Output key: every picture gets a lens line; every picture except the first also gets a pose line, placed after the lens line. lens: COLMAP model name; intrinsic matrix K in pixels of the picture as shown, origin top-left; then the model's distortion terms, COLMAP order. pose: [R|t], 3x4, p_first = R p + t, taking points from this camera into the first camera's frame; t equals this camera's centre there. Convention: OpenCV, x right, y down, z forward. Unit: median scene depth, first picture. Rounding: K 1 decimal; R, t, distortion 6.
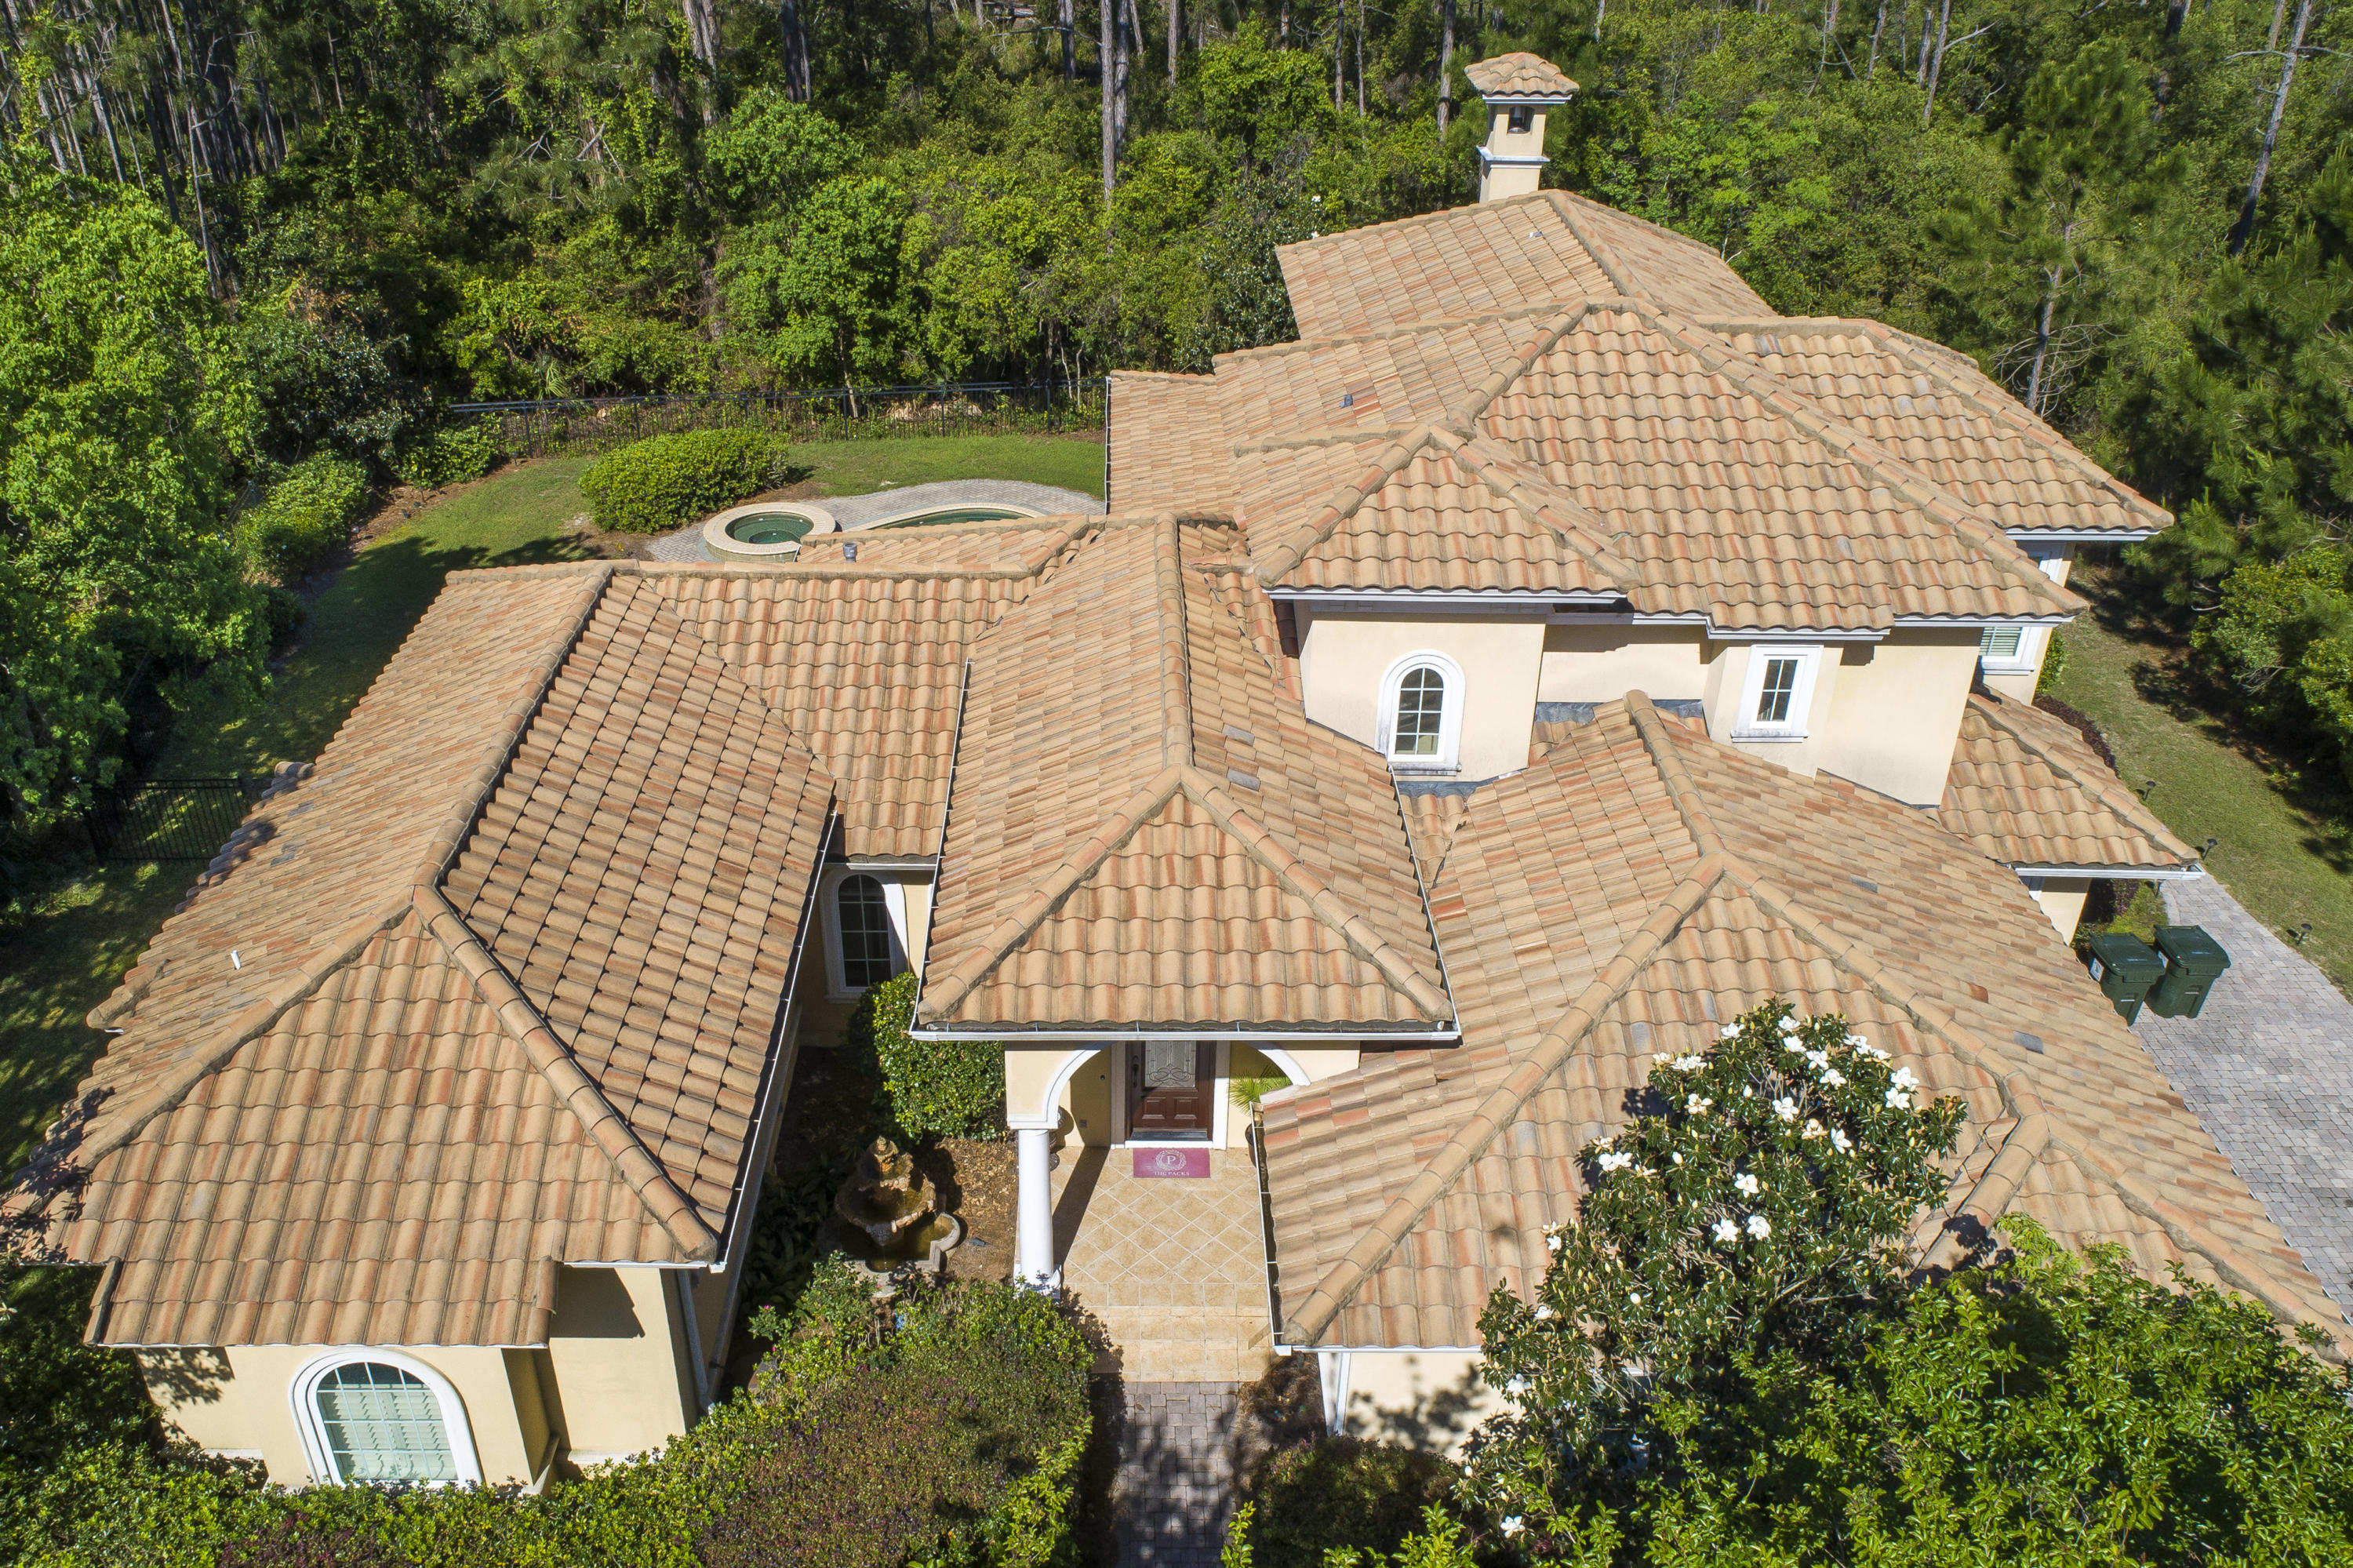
lens RADIAL K [[1826.2, 0, 1176.5], [0, 1826.2, 784.0], [0, 0, 1]] dist [-0.006032, 0.001600]
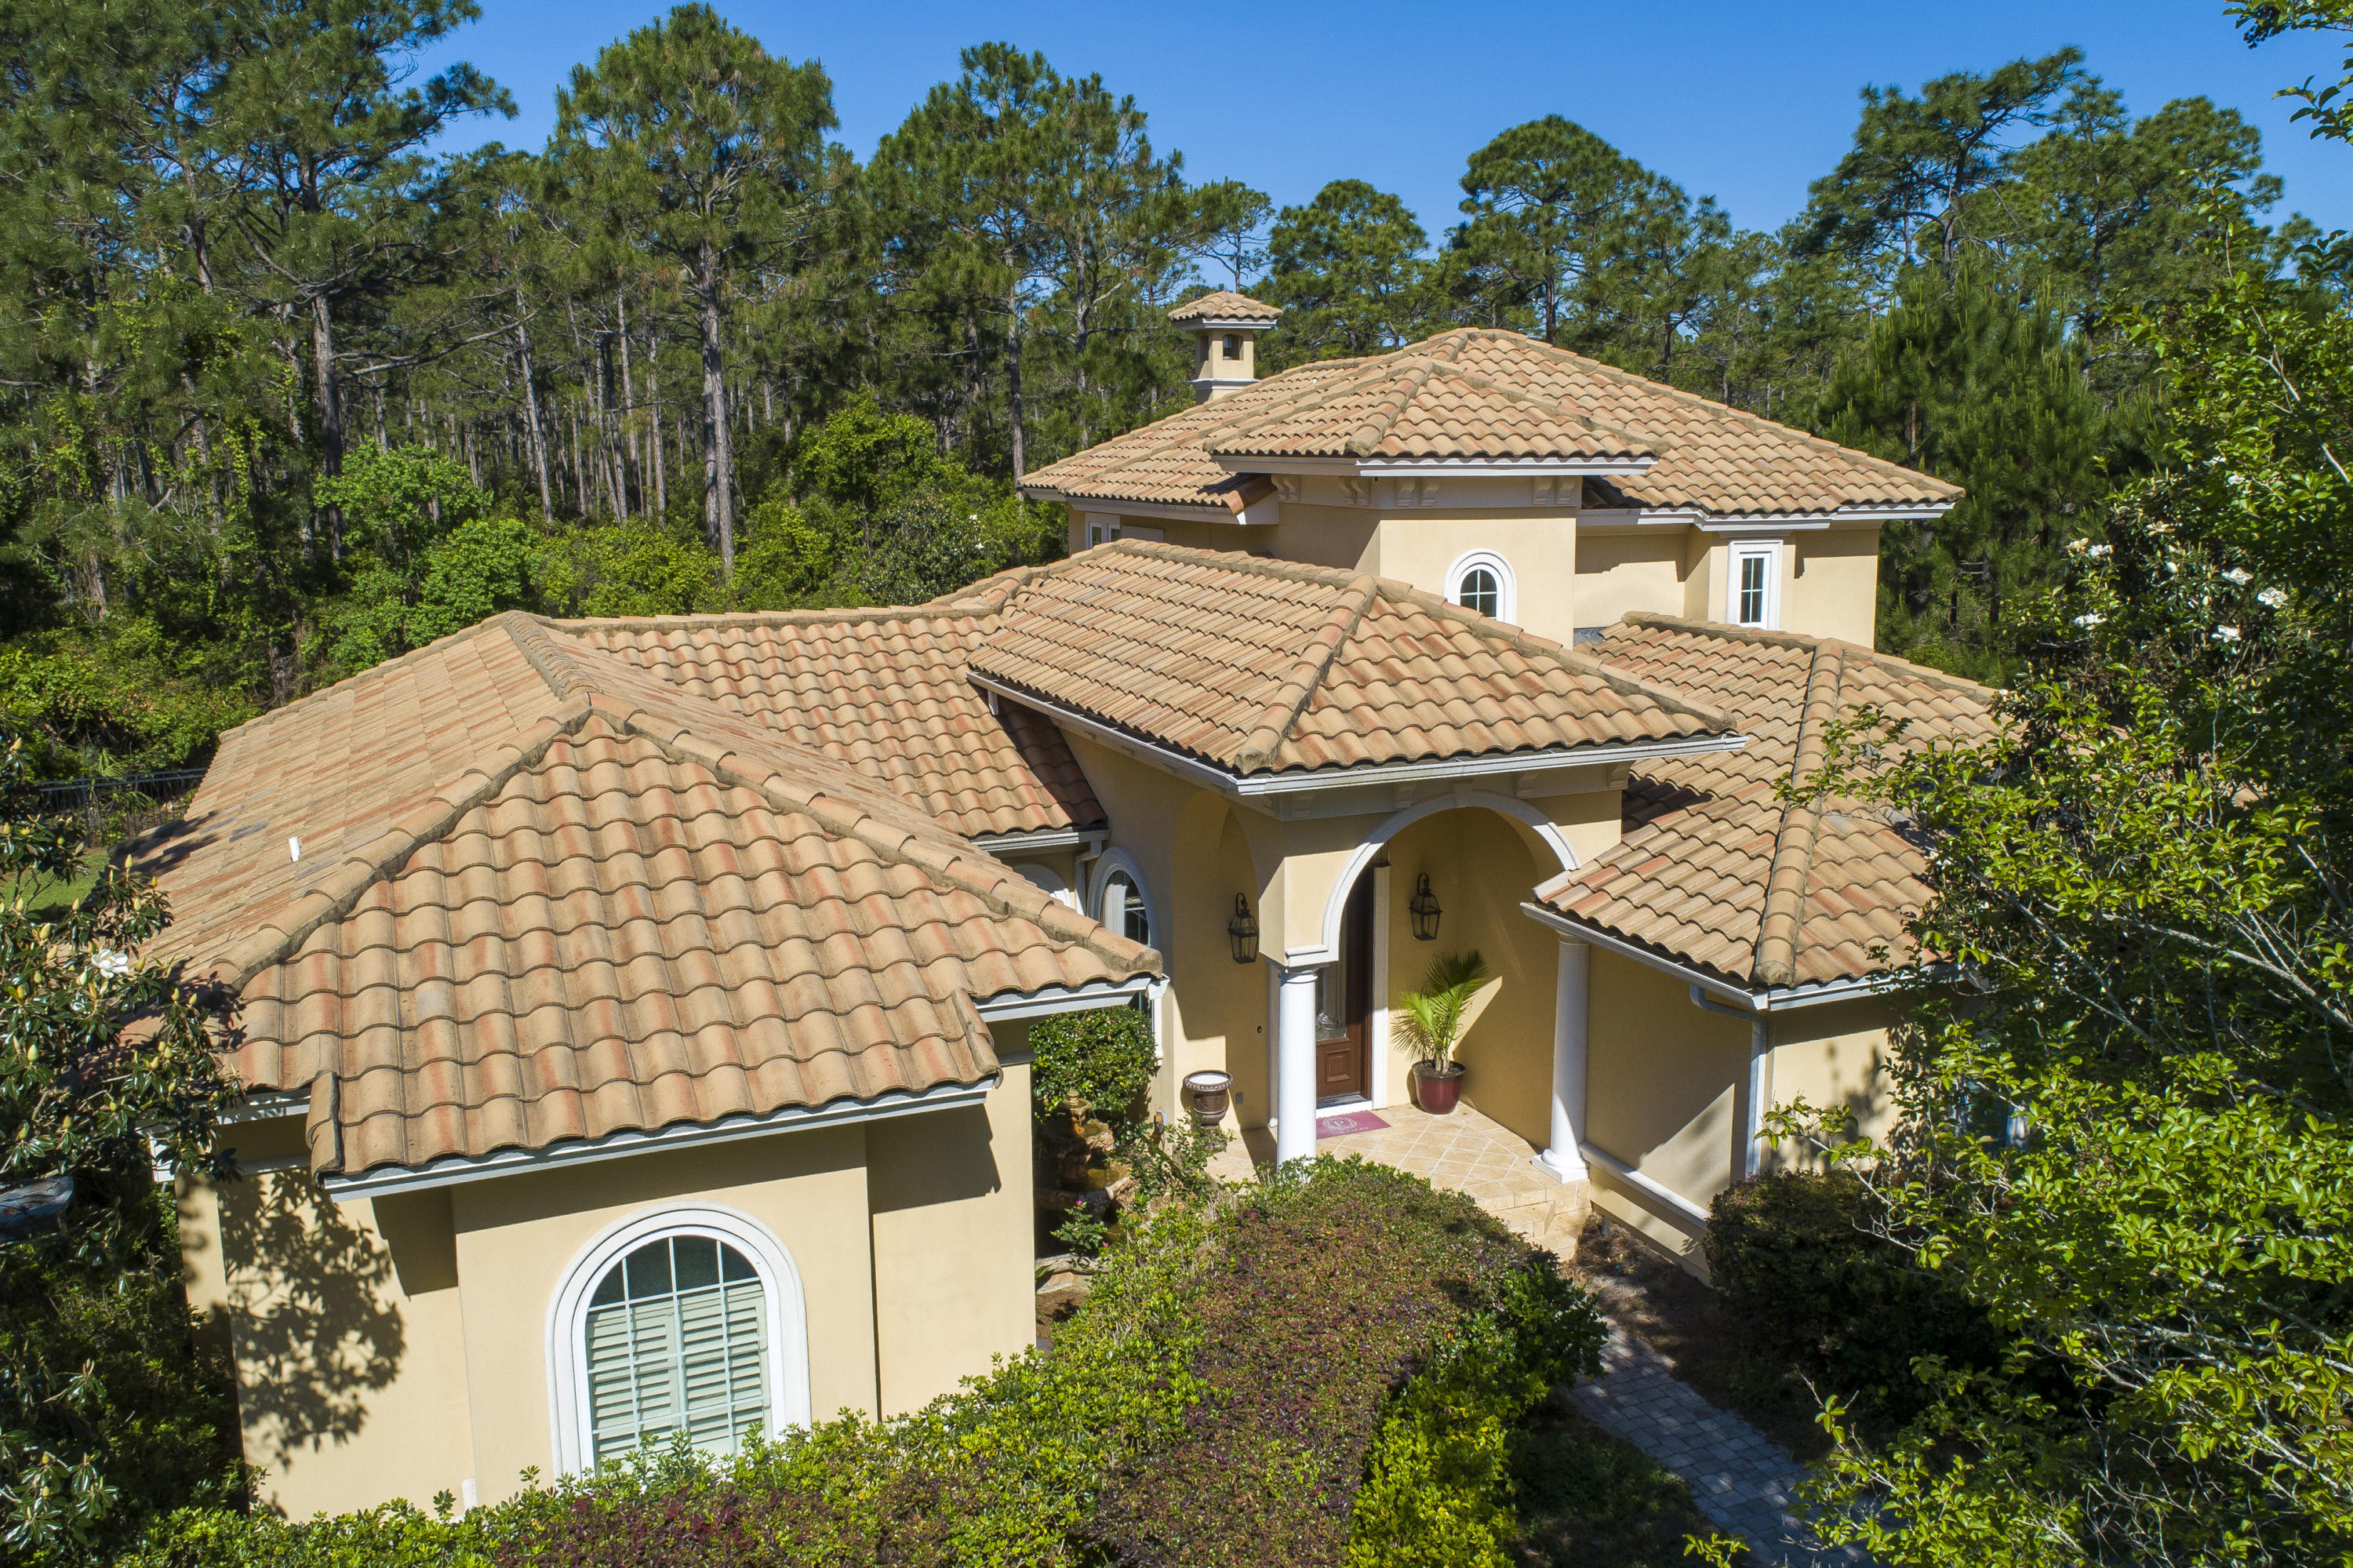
lens RADIAL K [[1781.3, 0, 1260.5], [0, 1781.3, 784.3], [0, 0, 1]] dist [-0.002071, -0.003118]
pose [[0.919858, -0.094738, 0.380640, -0.367438], [0.212100, 0.936428, -0.279494, 0.301294], [-0.329963, 0.337829, 0.881474, 0.203993]]
